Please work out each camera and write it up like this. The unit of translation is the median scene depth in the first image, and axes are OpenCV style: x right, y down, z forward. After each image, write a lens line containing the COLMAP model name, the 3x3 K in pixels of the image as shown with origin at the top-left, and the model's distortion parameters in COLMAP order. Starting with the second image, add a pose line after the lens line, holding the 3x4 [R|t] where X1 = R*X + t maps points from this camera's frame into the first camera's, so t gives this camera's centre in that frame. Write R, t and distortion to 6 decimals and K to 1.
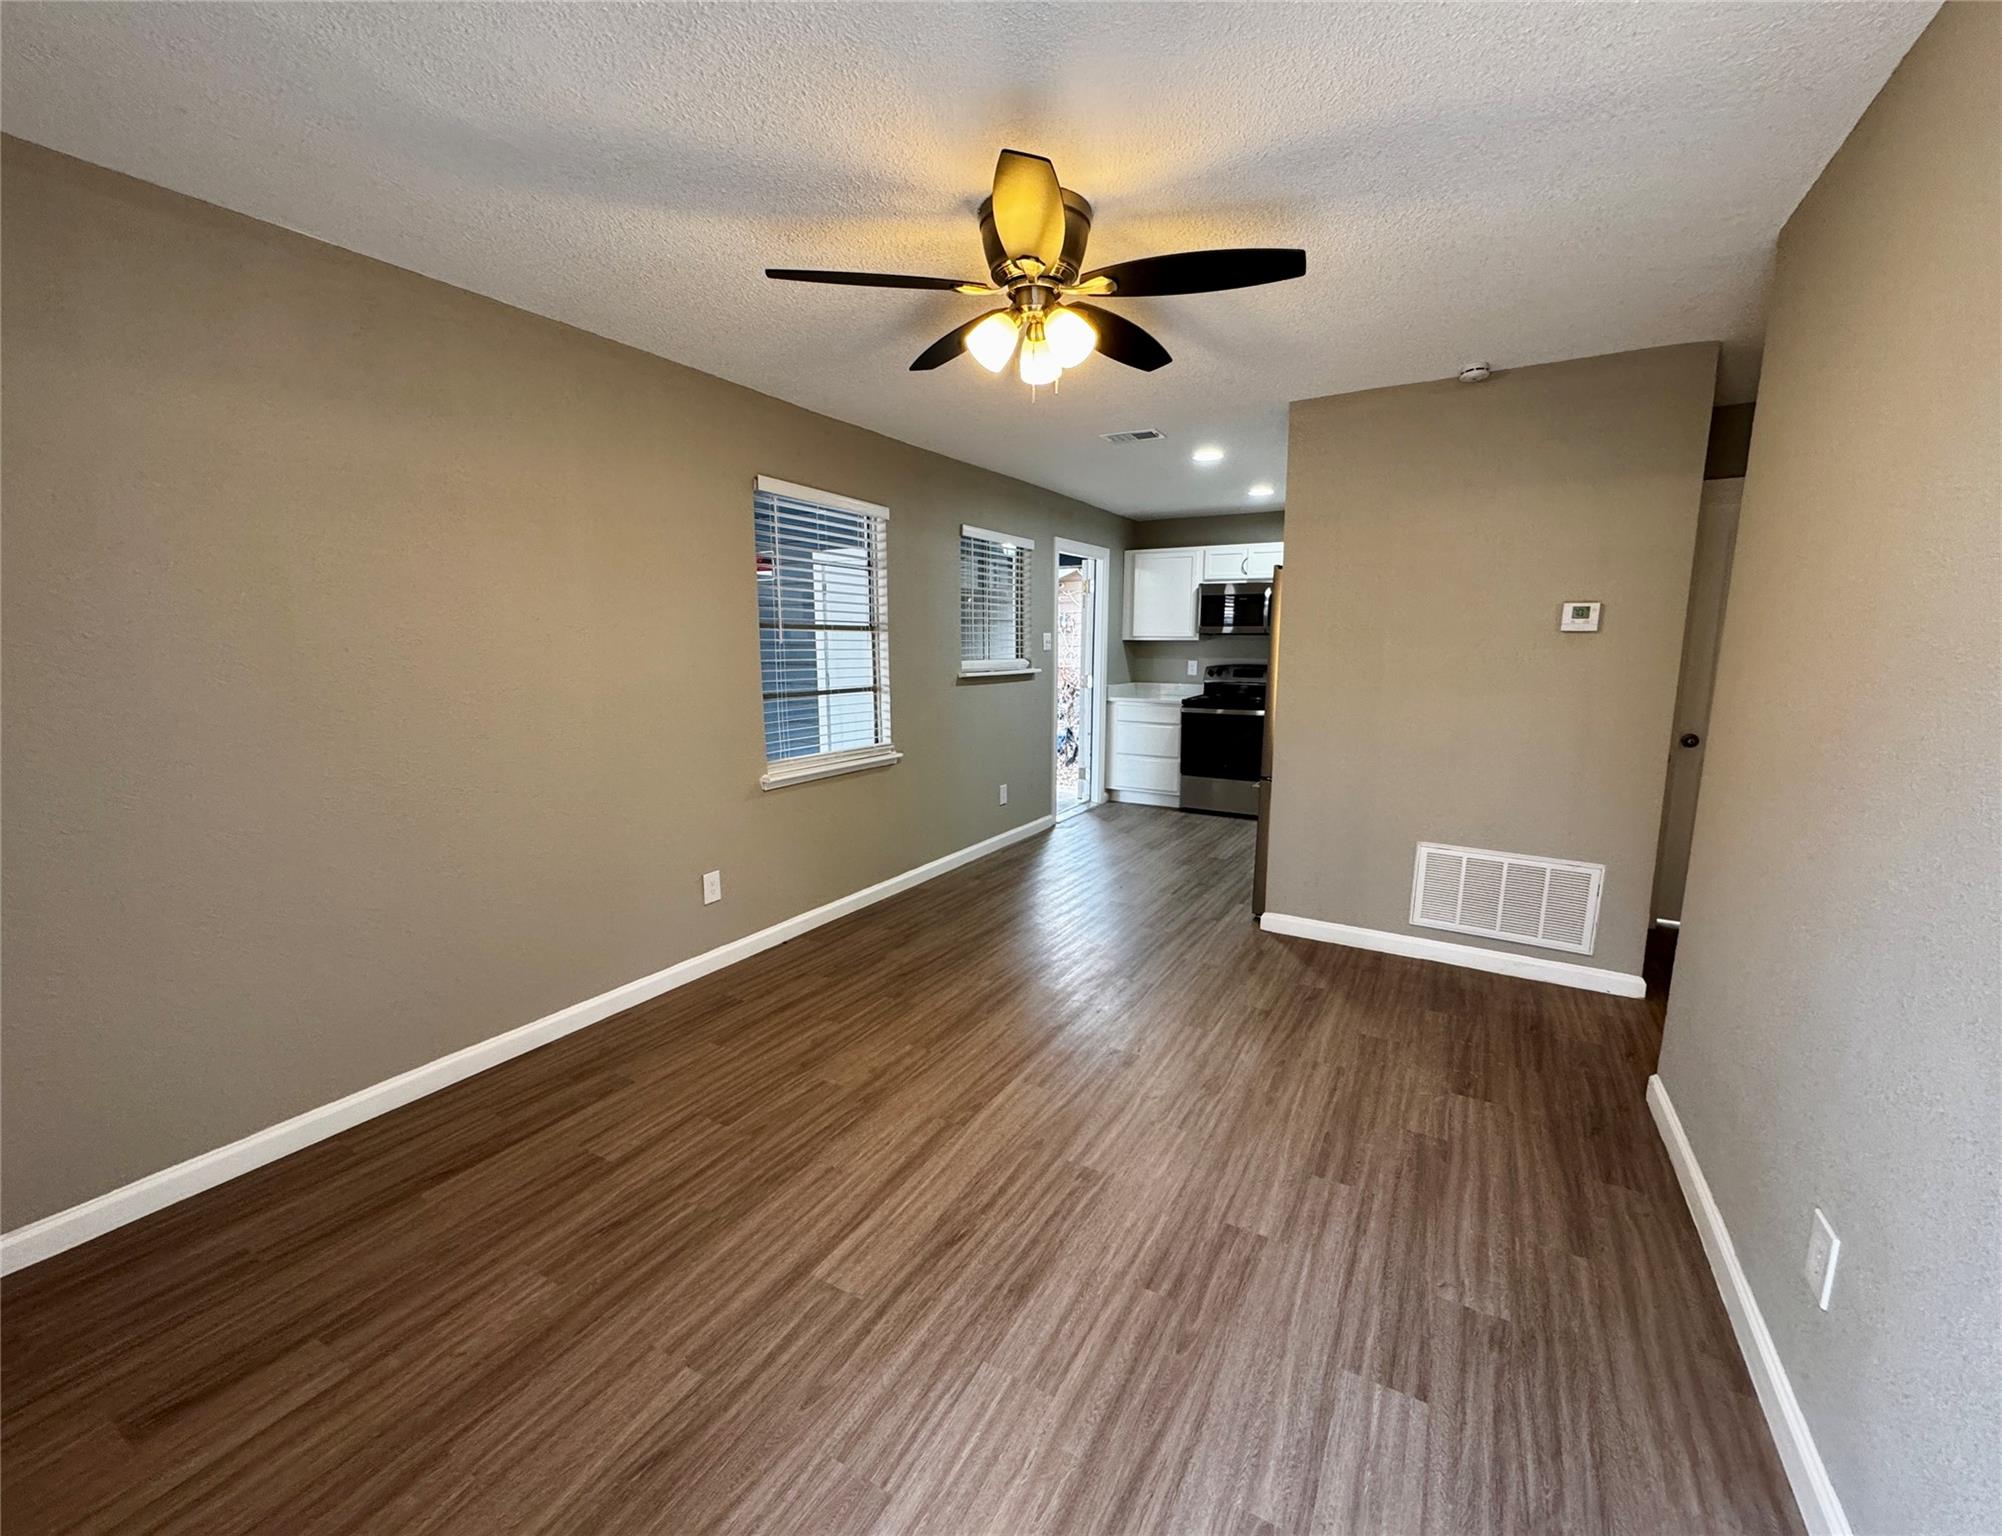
lens RADIAL K [[784.0, 0, 1001.0], [0, 784.0, 768.0], [0, 0, 1]] dist [0.000125, 0.000002]
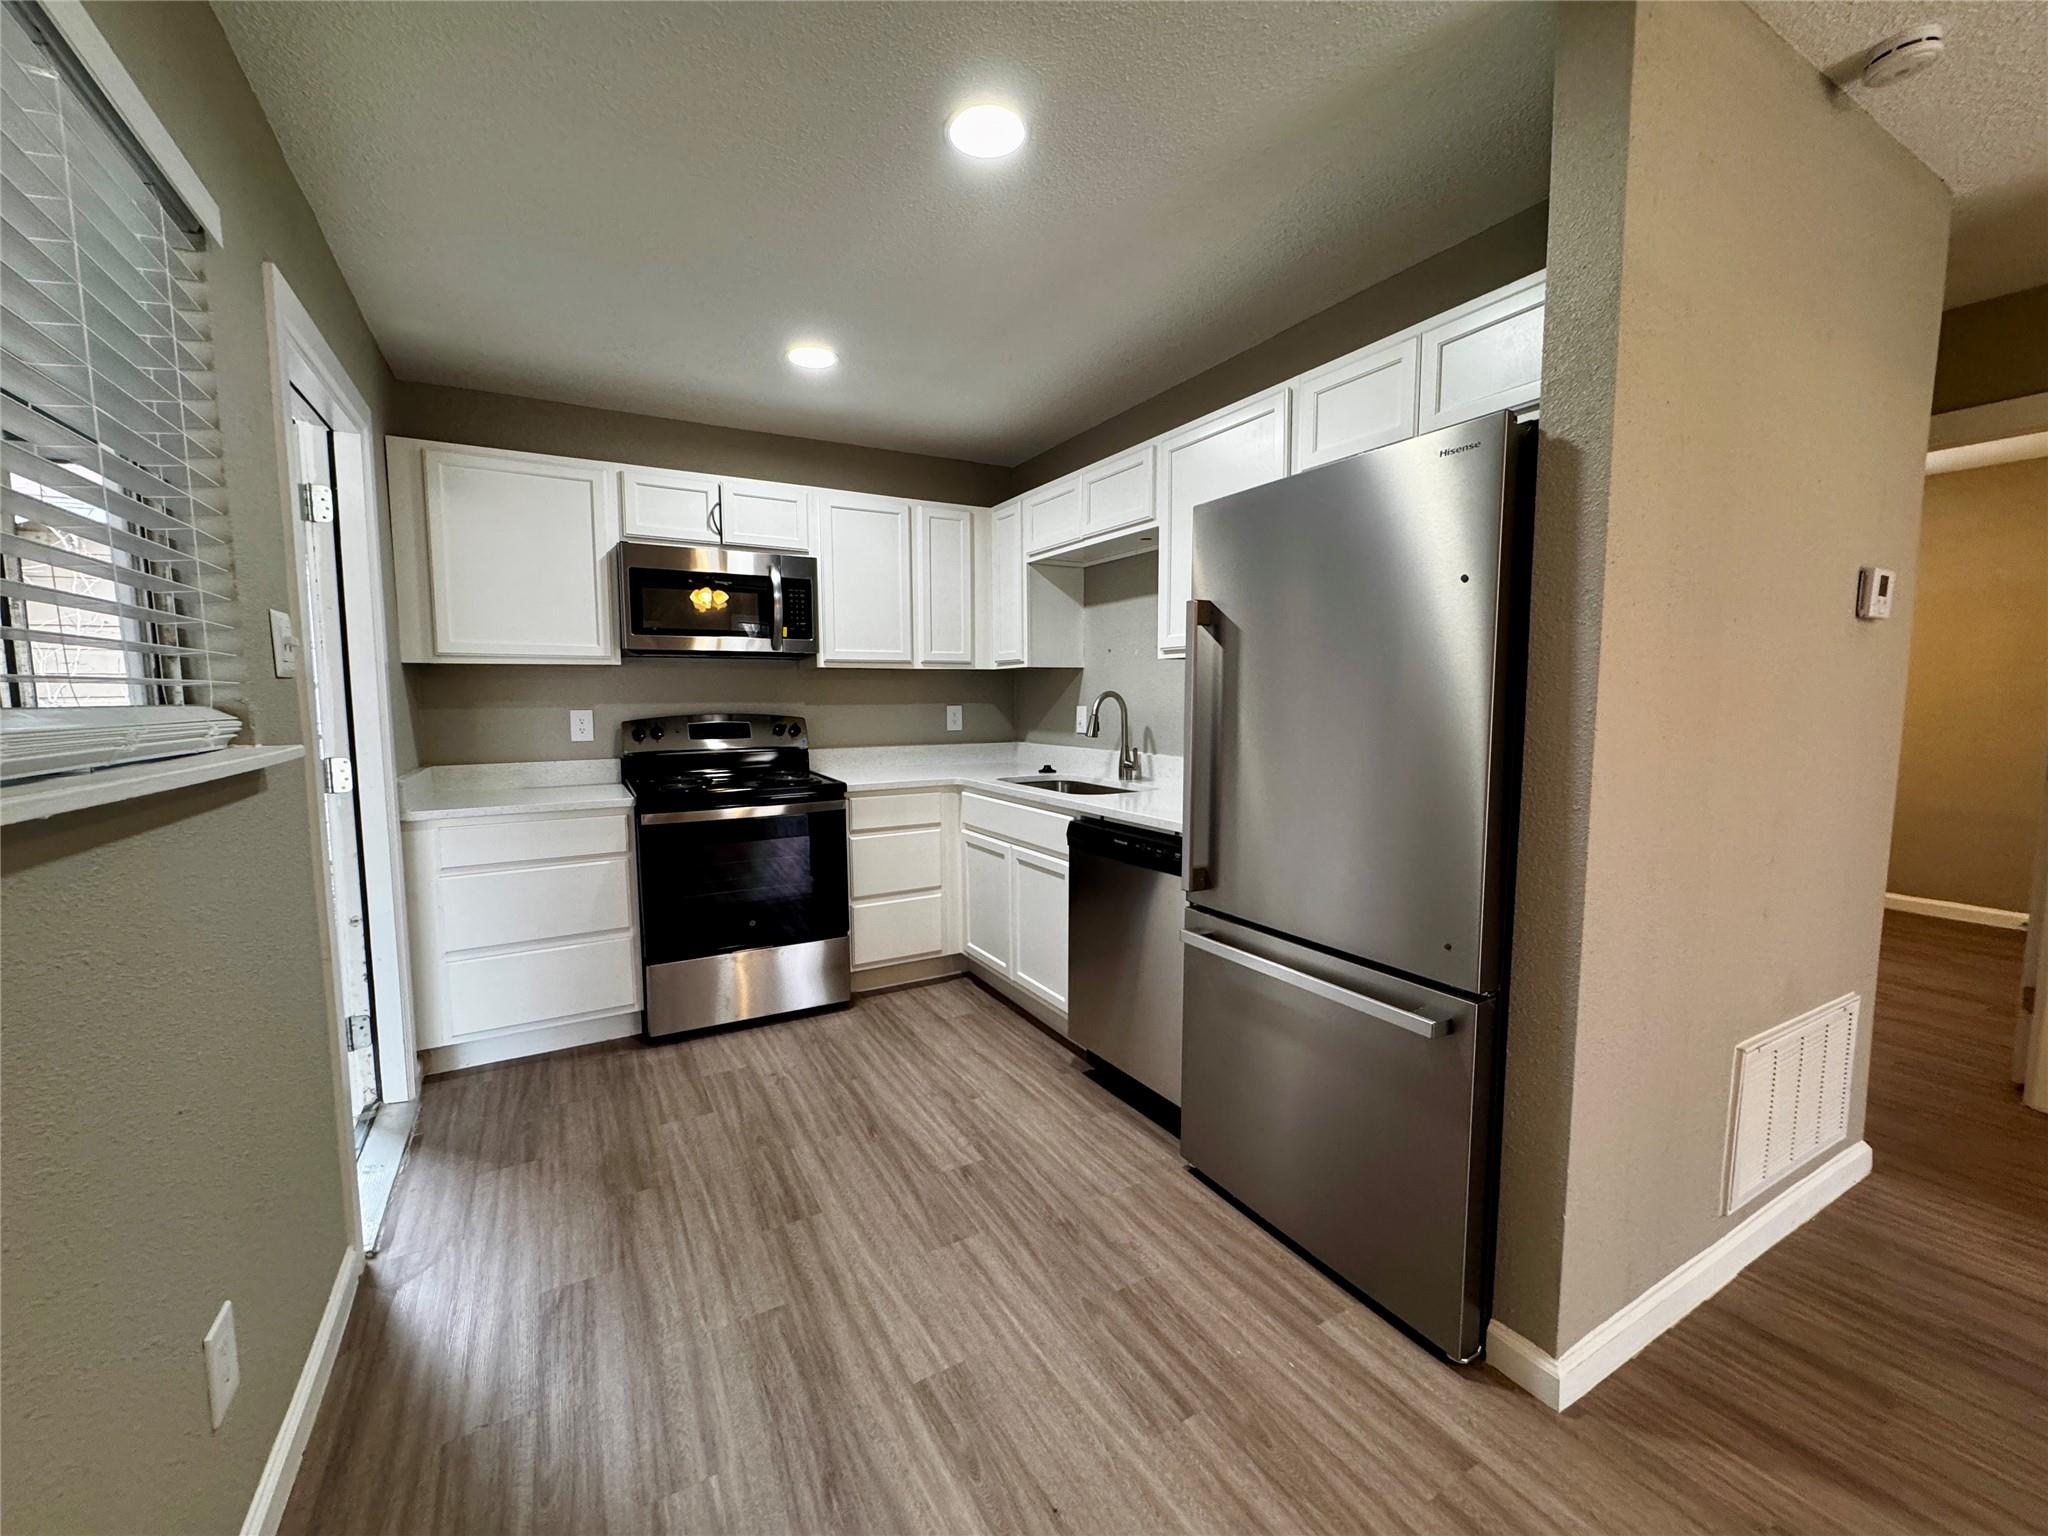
lens RADIAL K [[808.4, 0, 1024.0], [0, 808.4, 768.0], [0, 0, 1]] dist [-0.000343, -0.000030]
pose [[0.484231, -0.080974, 0.871185, -0.053875], [0.143035, 0.989639, 0.012480, -0.076438], [-0.863170, 0.118567, 0.490795, 0.578053]]
